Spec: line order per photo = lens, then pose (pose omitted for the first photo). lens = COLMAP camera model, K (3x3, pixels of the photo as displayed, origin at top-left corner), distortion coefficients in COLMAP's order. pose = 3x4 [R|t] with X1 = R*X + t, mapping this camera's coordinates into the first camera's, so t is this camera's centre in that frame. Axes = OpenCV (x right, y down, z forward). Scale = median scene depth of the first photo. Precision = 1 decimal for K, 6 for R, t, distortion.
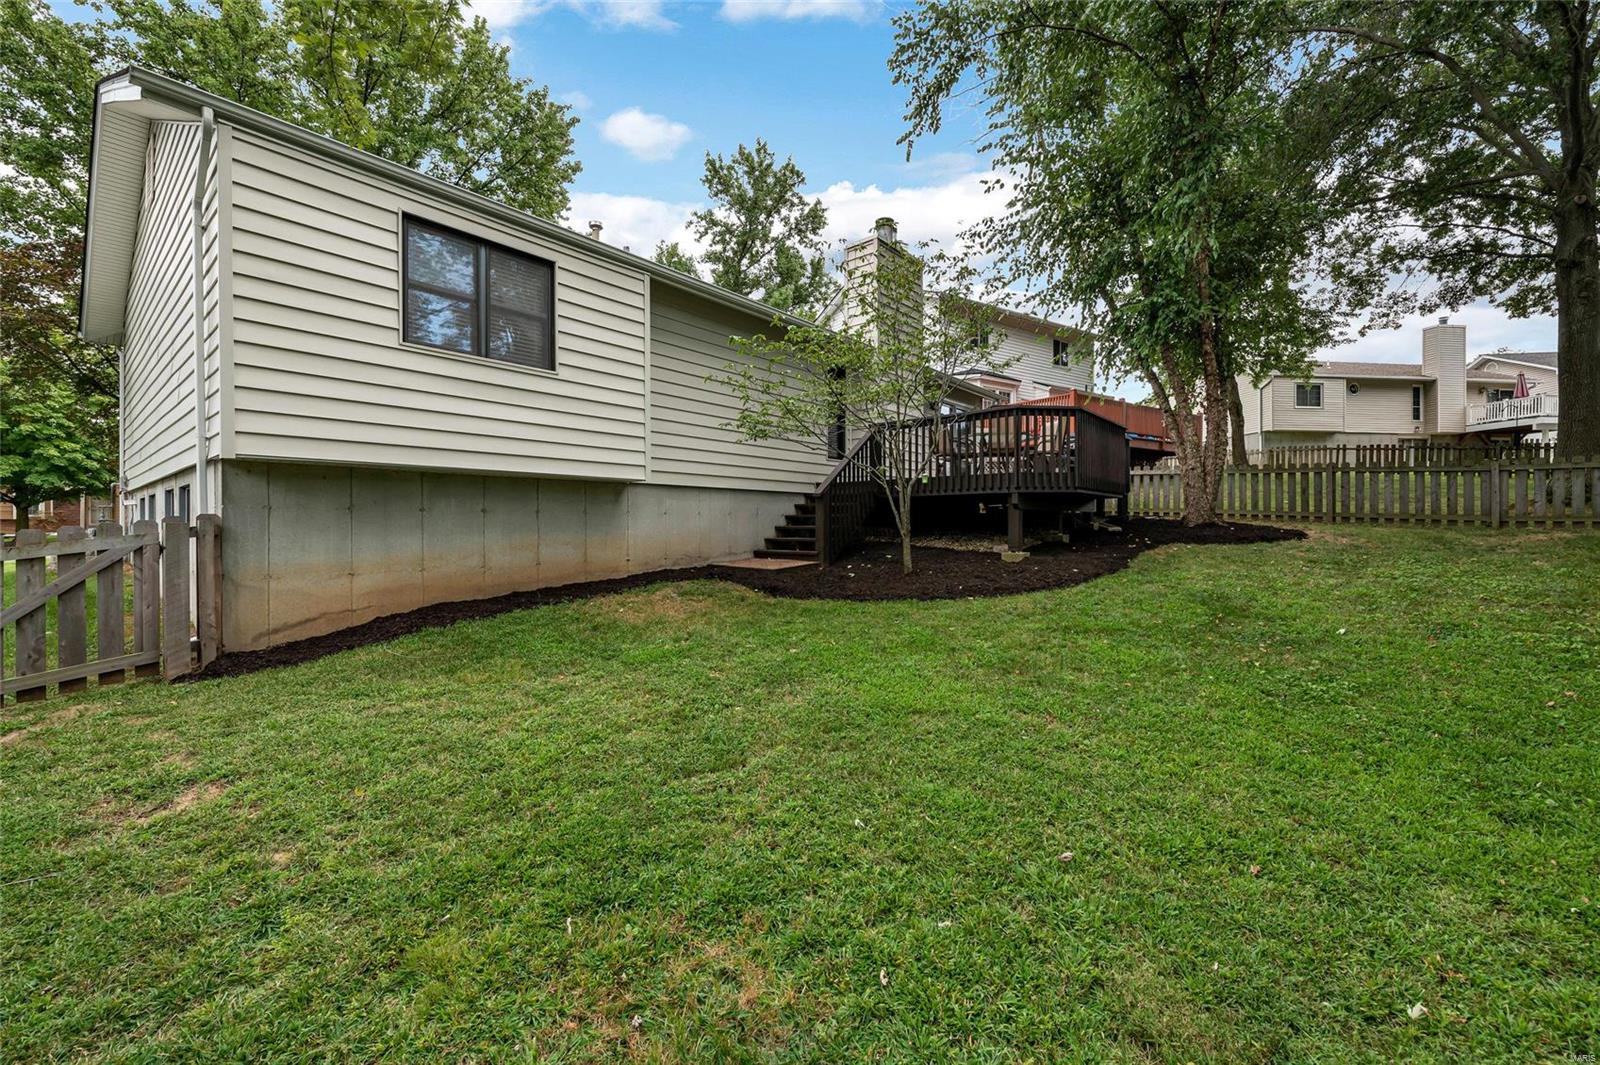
lens RADIAL K [[642.9, 0, 800.0], [0, 642.9, 532.5], [0, 0, 1]] dist [0.000155, -0.000005]
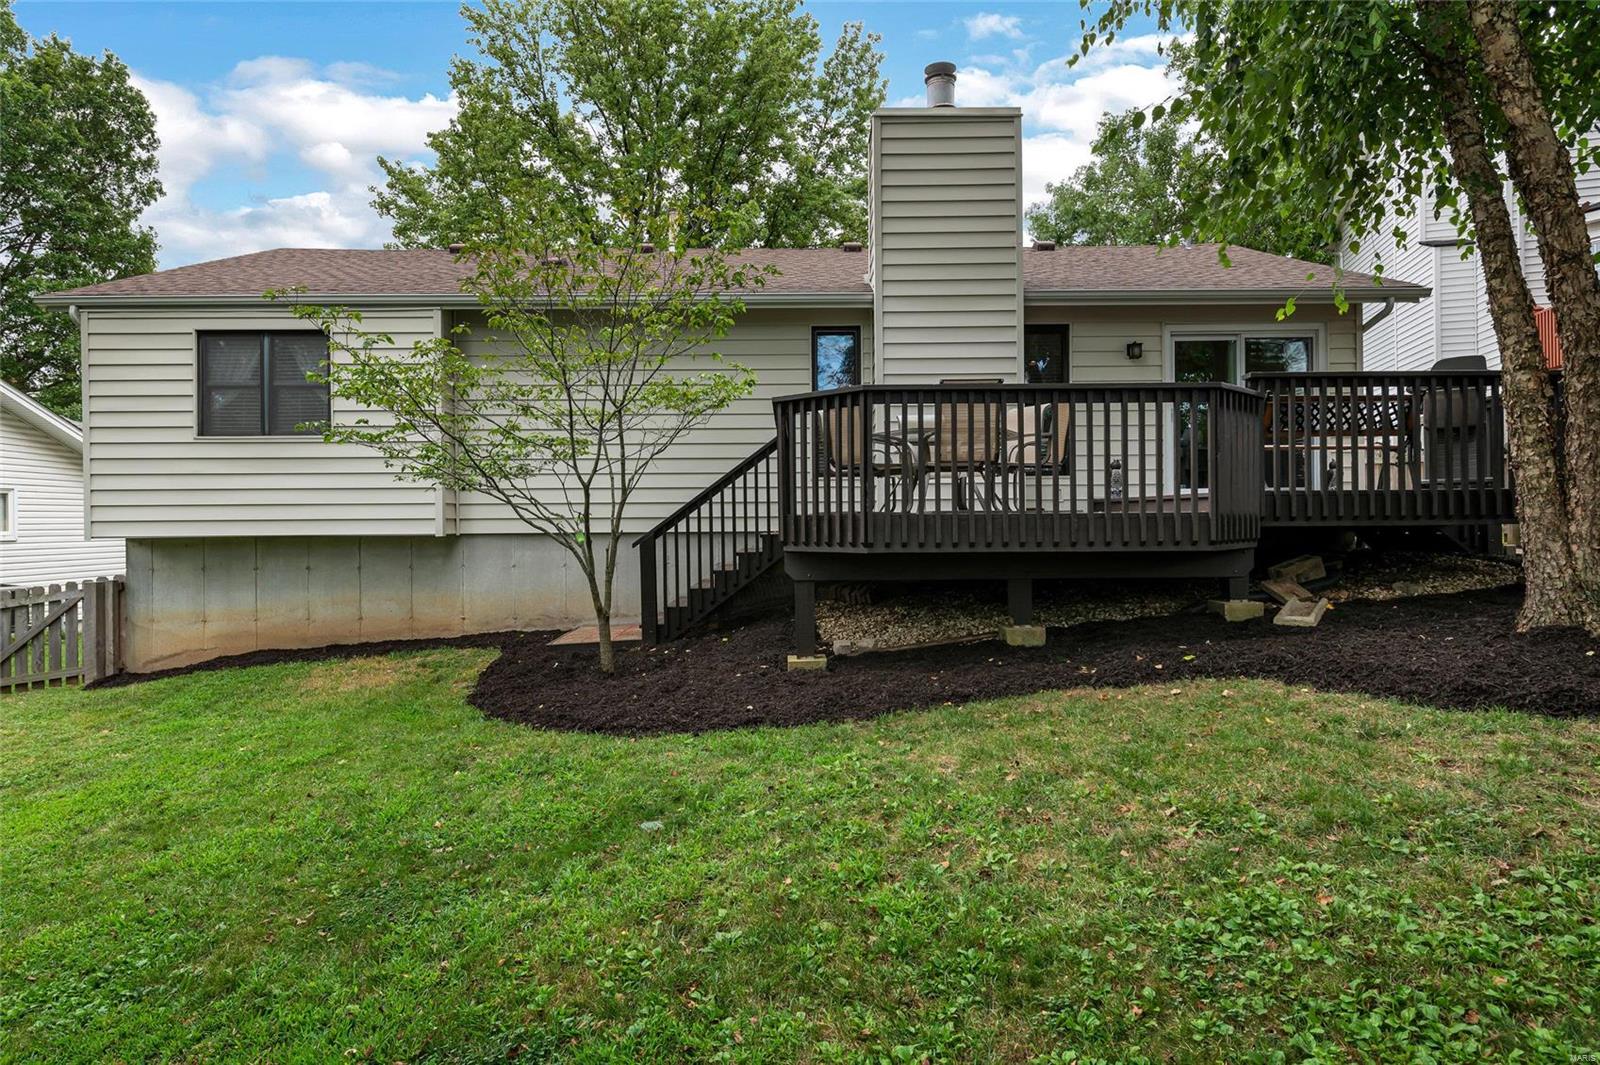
lens RADIAL K [[886.1, 0, 800.0], [0, 886.1, 532.5], [0, 0, 1]] dist [0.003150, 0.001265]
pose [[0.643675, 0.008618, -0.765250, 1.417533], [-0.002289, 0.999954, 0.009335, -0.130830], [0.765295, -0.004257, 0.643665, 0.785776]]
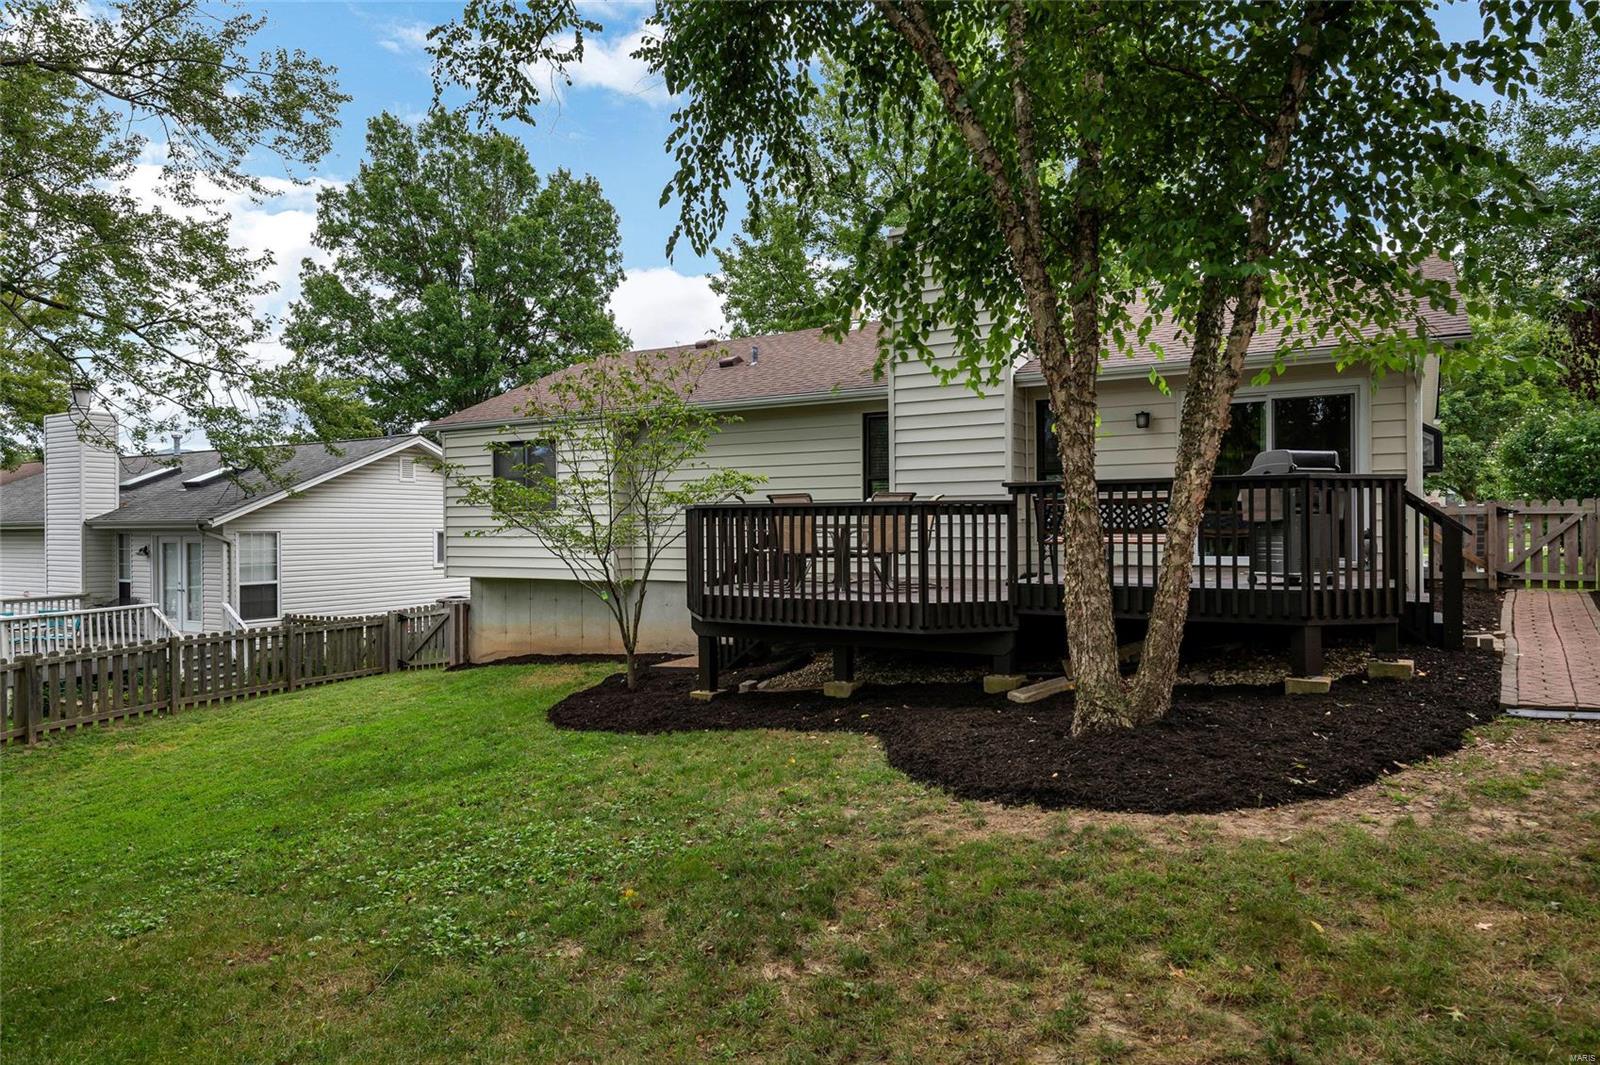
lens RADIAL K [[975.5, 0, 800.0], [0, 975.5, 532.5], [0, 0, 1]] dist [0.110835, 0.000045]
pose [[0.144589, 0.014094, -0.989391, 2.352132], [-0.004815, 0.999897, 0.013540, -0.275224], [0.989480, 0.002806, 0.144642, 1.454825]]
